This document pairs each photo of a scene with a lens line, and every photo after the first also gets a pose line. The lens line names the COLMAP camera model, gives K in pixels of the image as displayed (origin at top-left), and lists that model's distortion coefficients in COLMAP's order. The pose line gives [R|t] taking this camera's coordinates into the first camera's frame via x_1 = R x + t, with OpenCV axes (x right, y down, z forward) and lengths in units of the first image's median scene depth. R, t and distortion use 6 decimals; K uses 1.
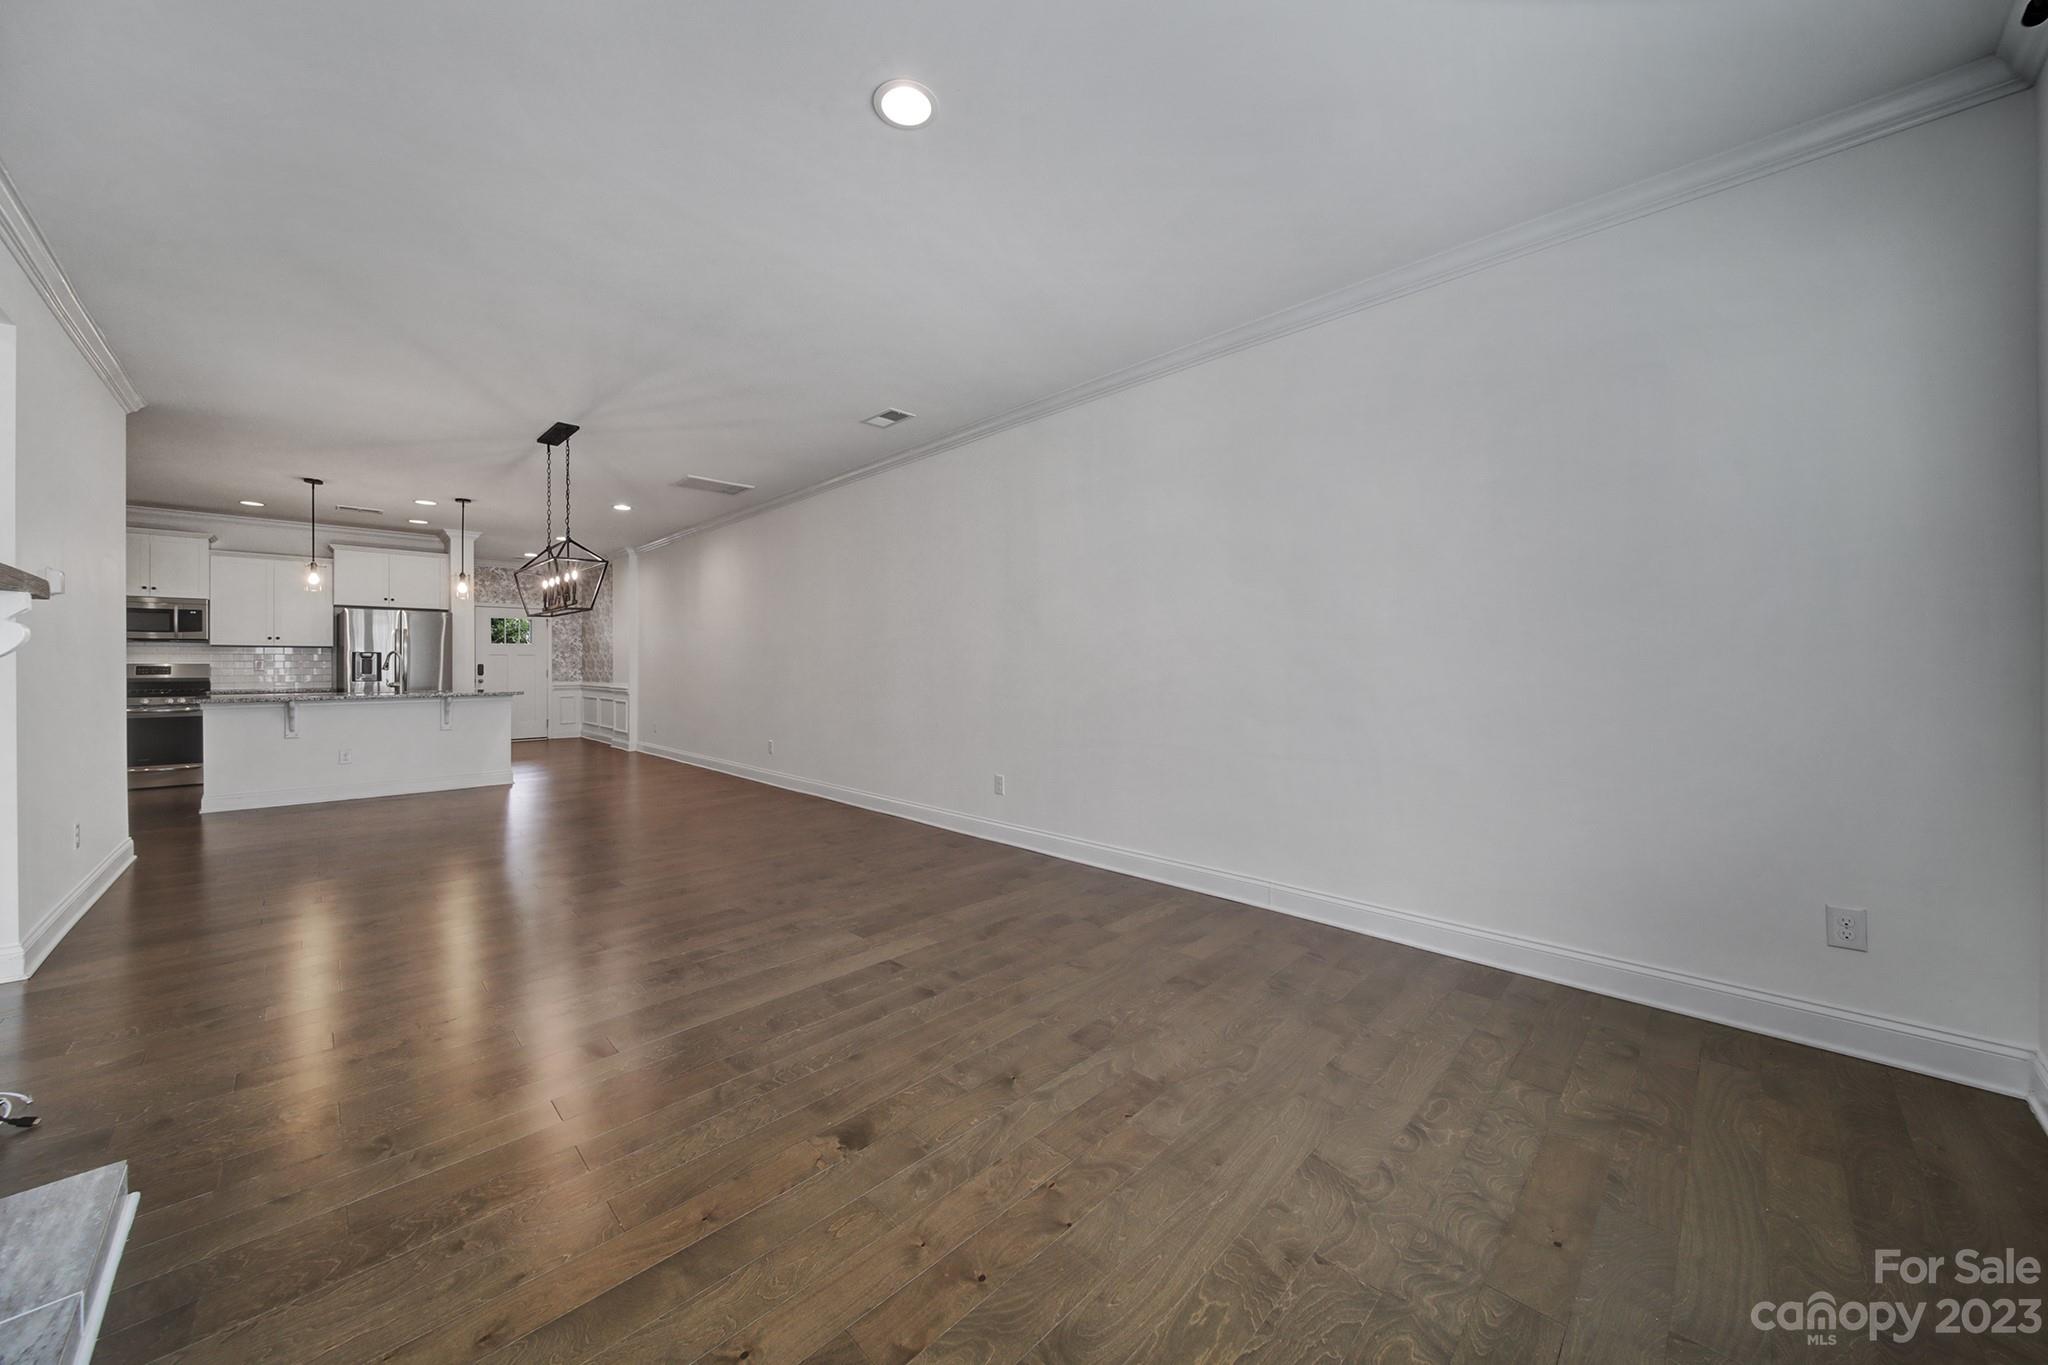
lens RADIAL K [[719.5, 0, 1023.1], [0, 719.5, 672.1], [0, 0, 1]] dist [-0.005243, -0.000649]
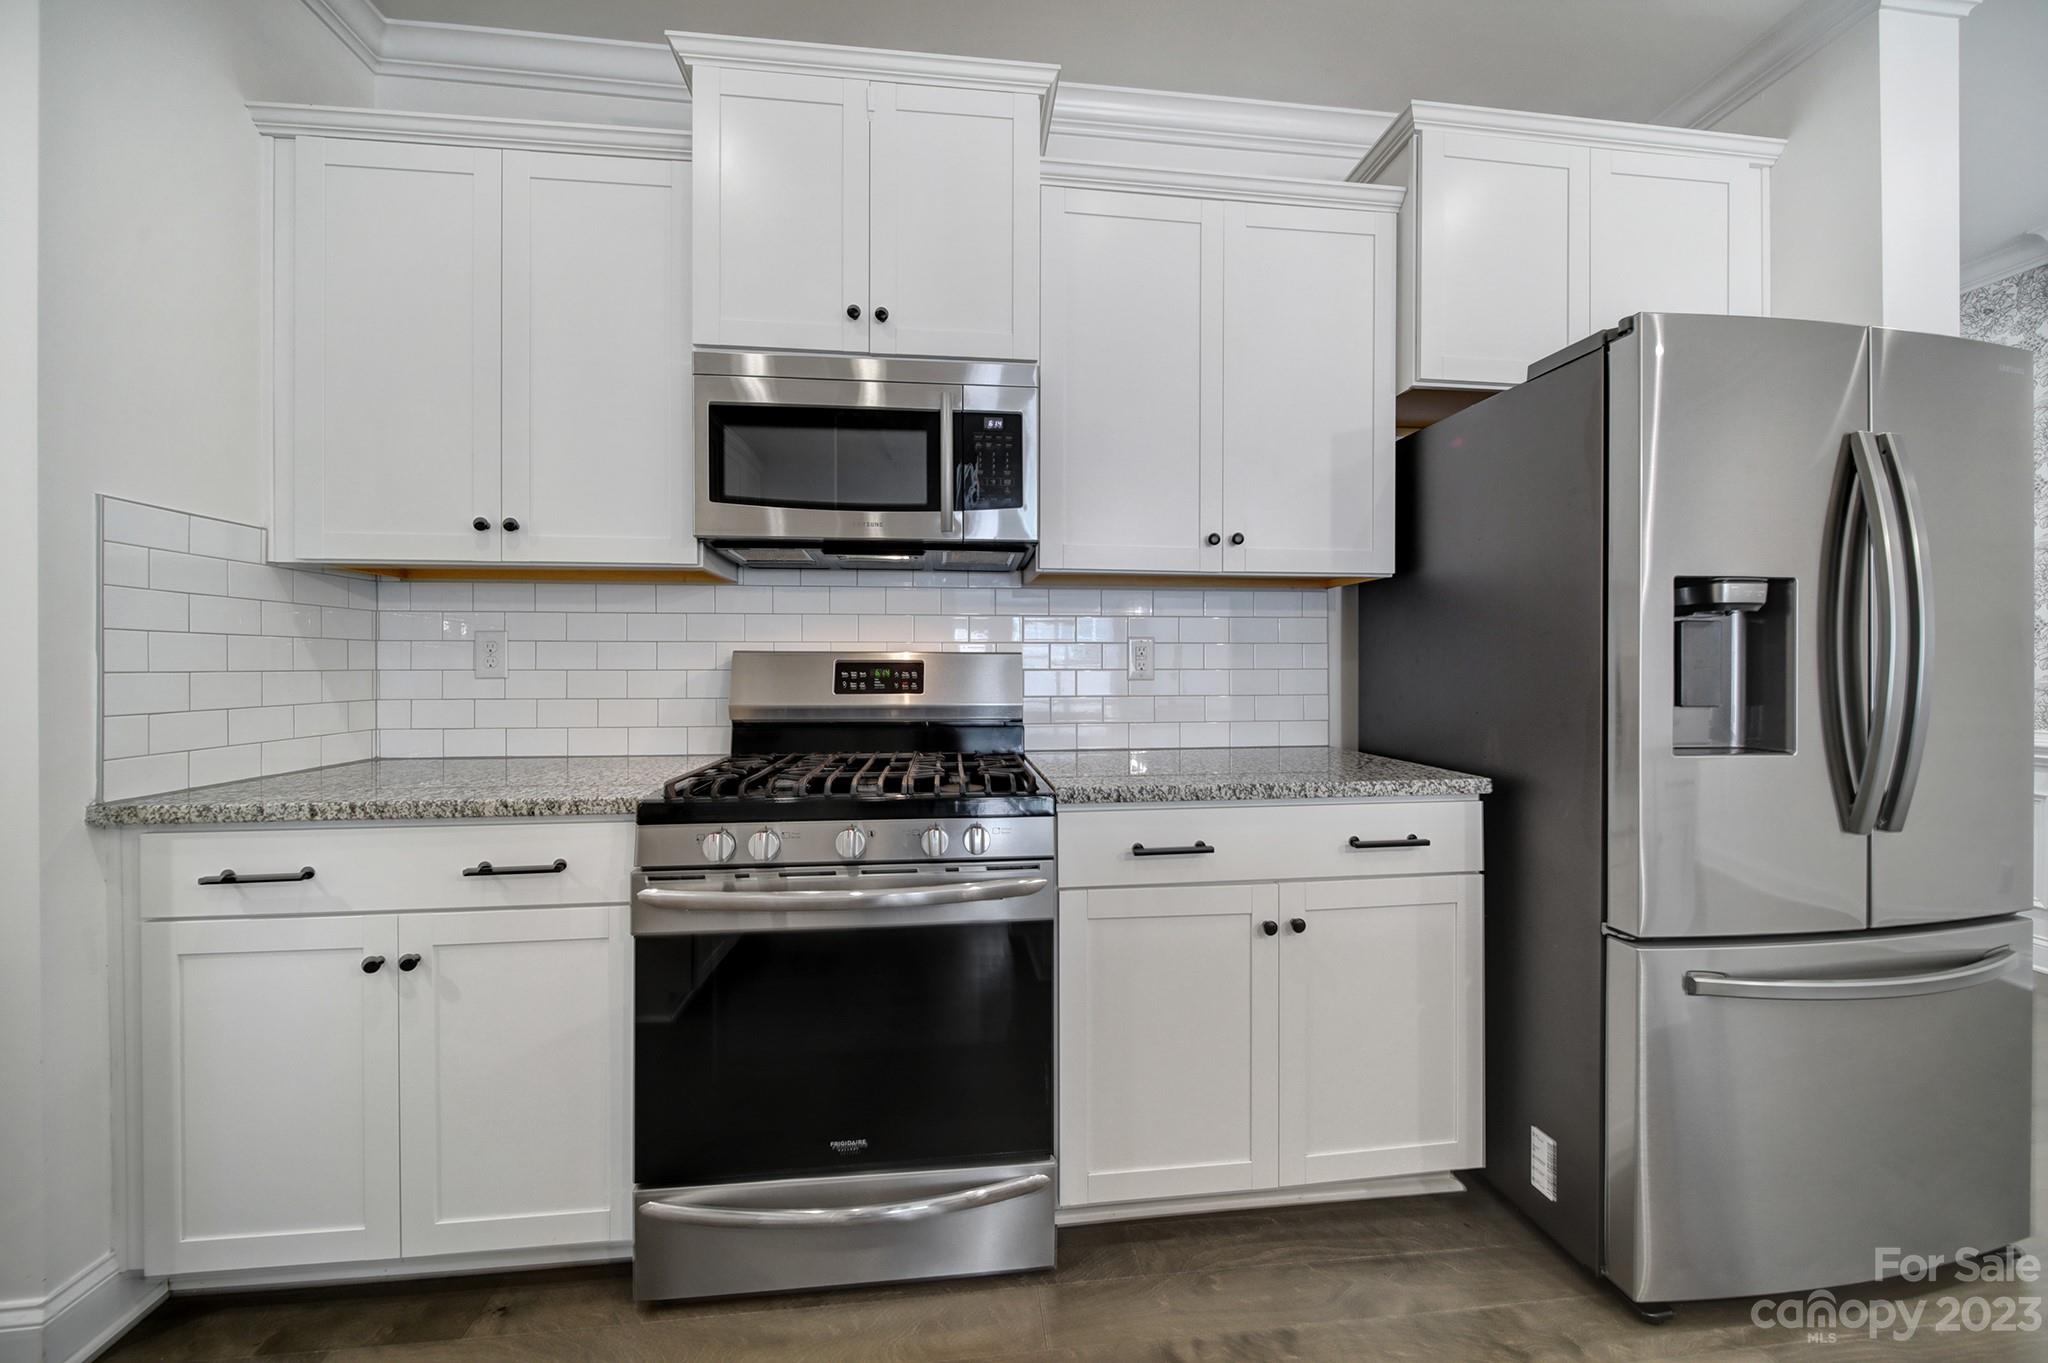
lens RADIAL K [[719.5, 0, 1010.0], [0, 719.5, 665.4], [0, 0, 1]] dist [-0.005243, -0.000649]
pose [[0.791749, 0.000684, -0.610847, -1.040928], [-0.005169, 0.999971, -0.005580, -0.006104], [0.610825, 0.007575, 0.791729, 0.839496]]
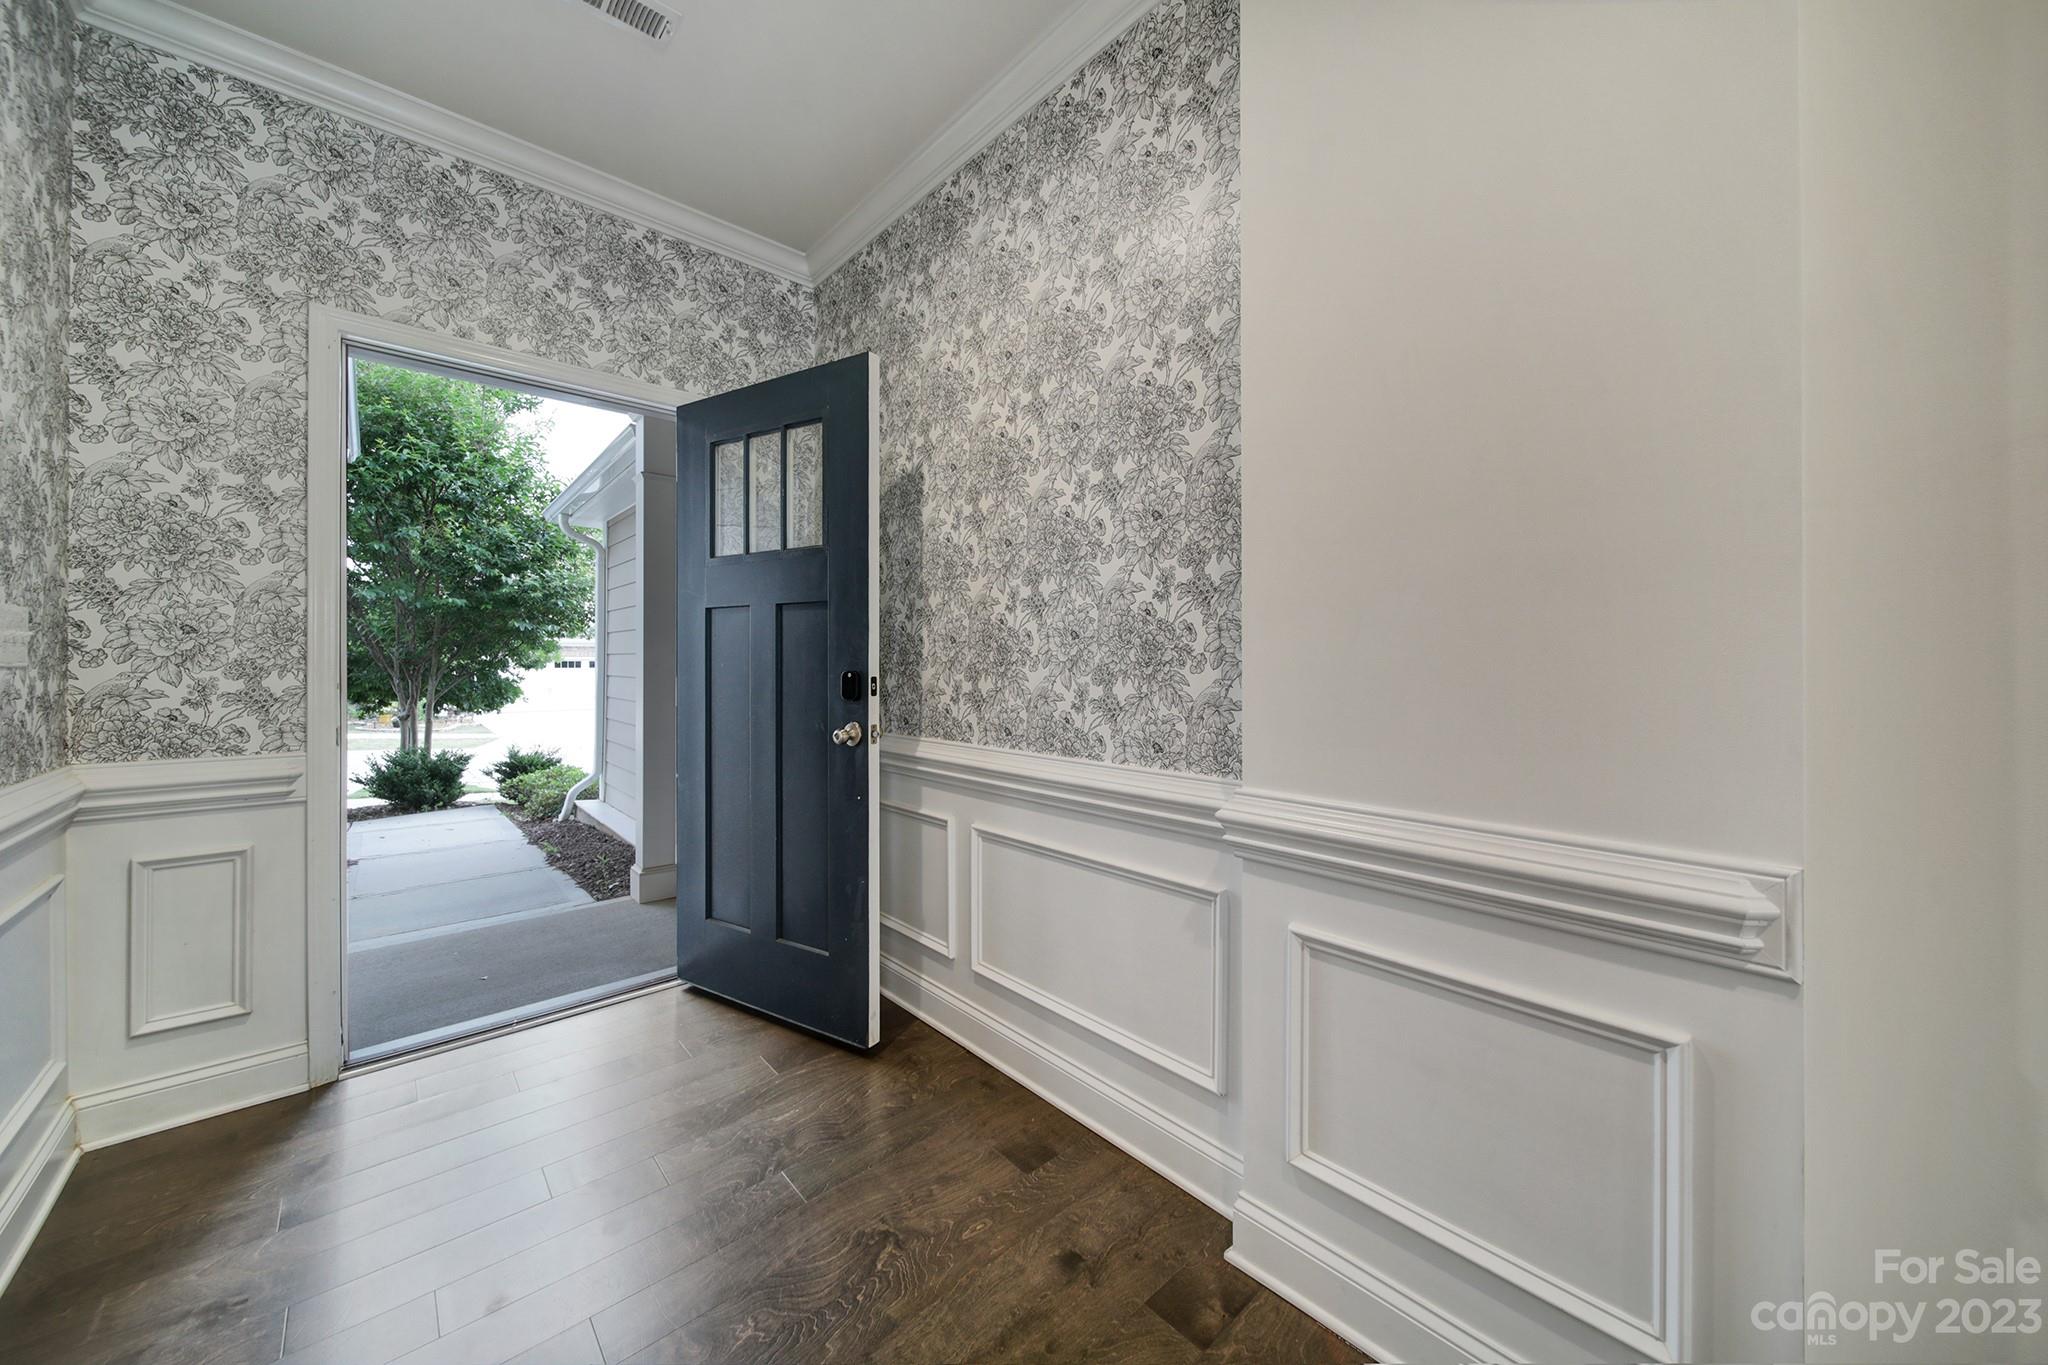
lens RADIAL K [[719.5, 0, 1027.7], [0, 719.5, 669.7], [0, 0, 1]] dist [-0.005243, -0.000649]
pose [[0.999102, 0.001555, -0.042346, -0.892141], [-0.002012, 0.999940, -0.010757, -0.006035], [0.042327, 0.010832, 0.999045, 1.269580]]
